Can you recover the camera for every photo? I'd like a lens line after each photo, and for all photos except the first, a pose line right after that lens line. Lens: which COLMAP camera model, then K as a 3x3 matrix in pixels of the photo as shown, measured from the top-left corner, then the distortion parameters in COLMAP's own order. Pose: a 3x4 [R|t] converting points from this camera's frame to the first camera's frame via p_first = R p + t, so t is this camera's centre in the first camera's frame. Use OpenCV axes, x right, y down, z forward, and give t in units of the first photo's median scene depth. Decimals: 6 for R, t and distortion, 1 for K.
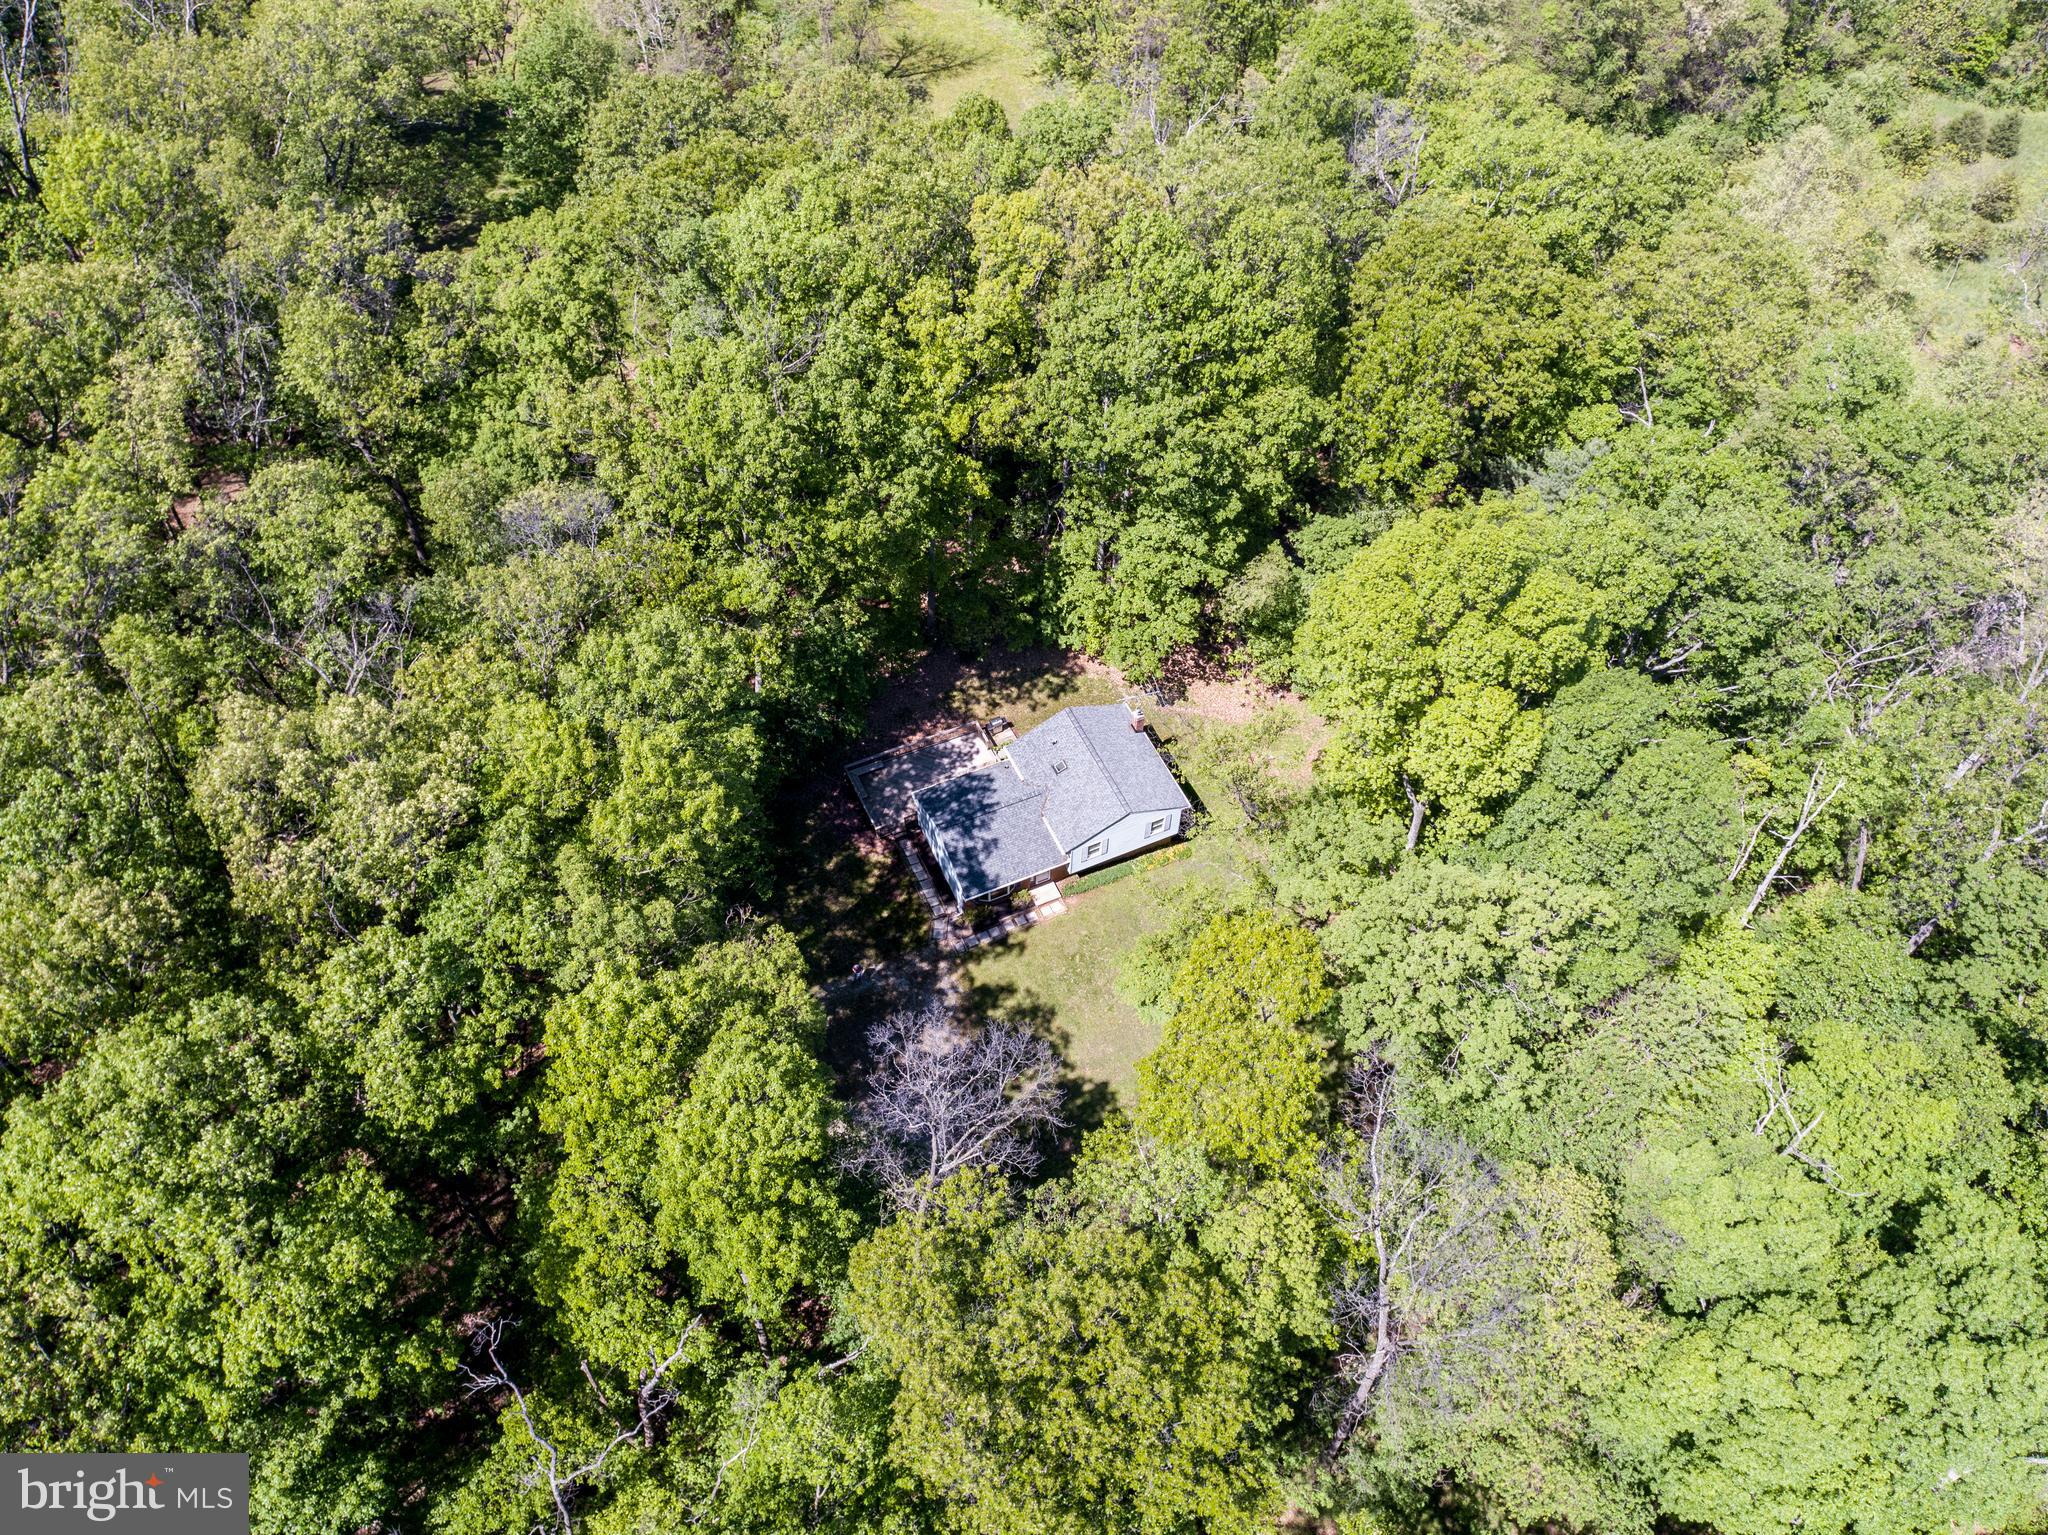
lens RADIAL K [[1597.6, 0, 1014.7], [0, 1597.6, 766.2], [0, 0, 1]] dist [-0.014165, 0.008687]
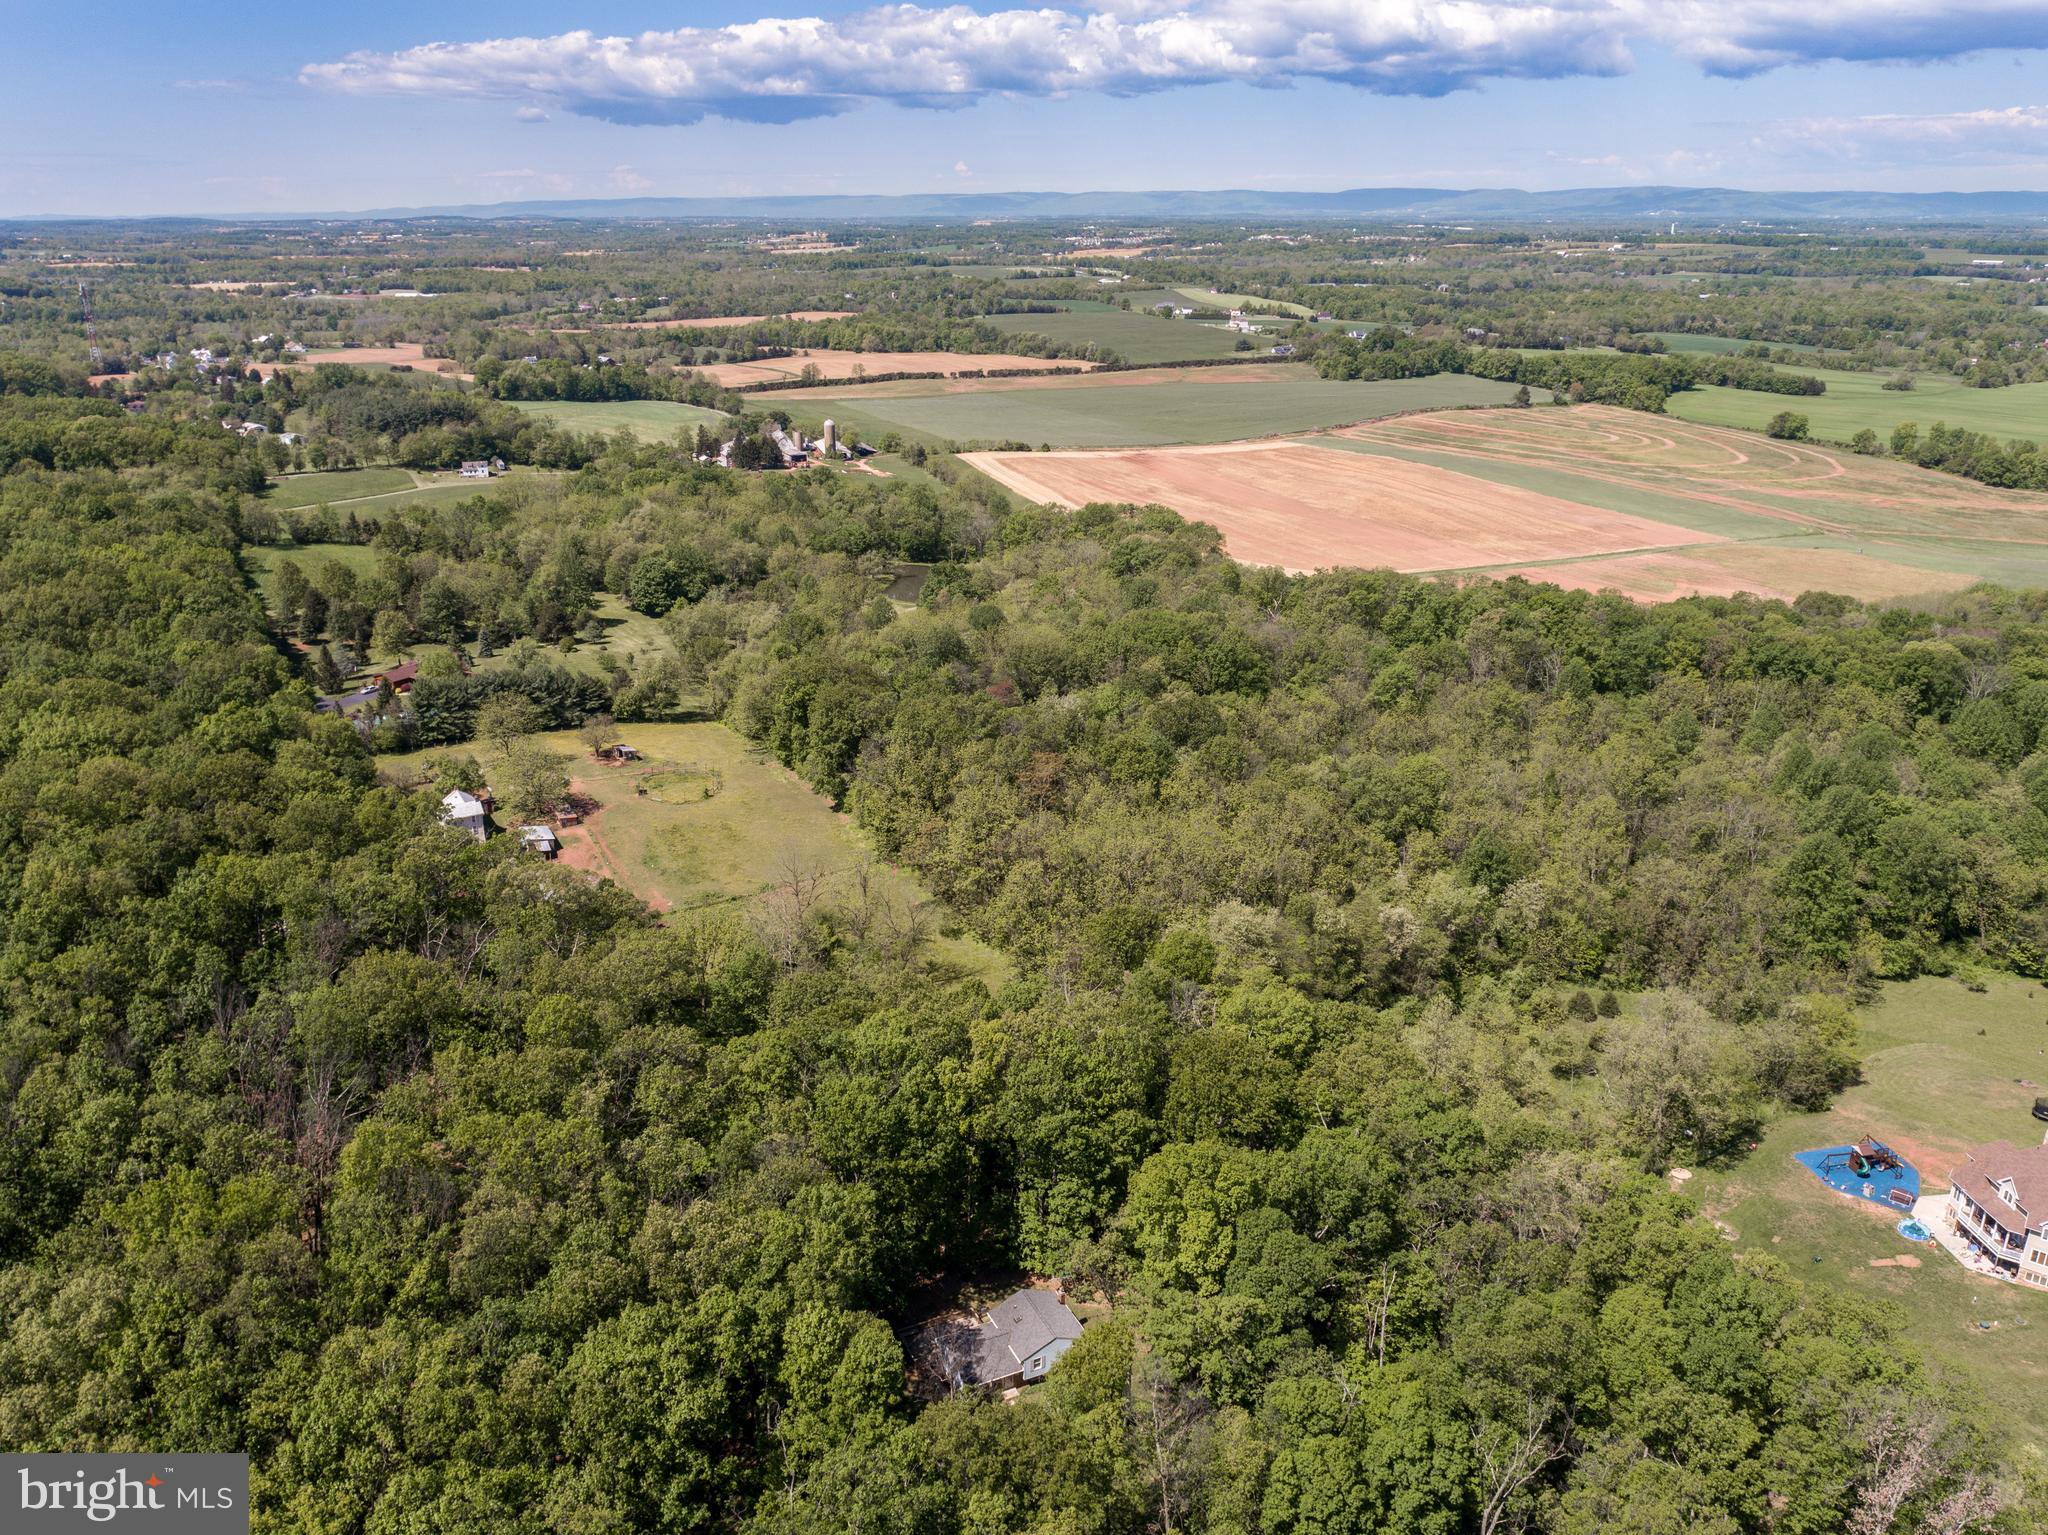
lens RADIAL K [[1597.6, 0, 1022.1], [0, 1597.6, 768.5], [0, 0, 1]] dist [-0.014165, 0.008687]
pose [[0.999882, -0.013336, 0.007652, 0.028044], [0.015362, 0.845917, -0.533093, 0.450937], [0.000637, 0.533148, 0.846022, -0.888160]]
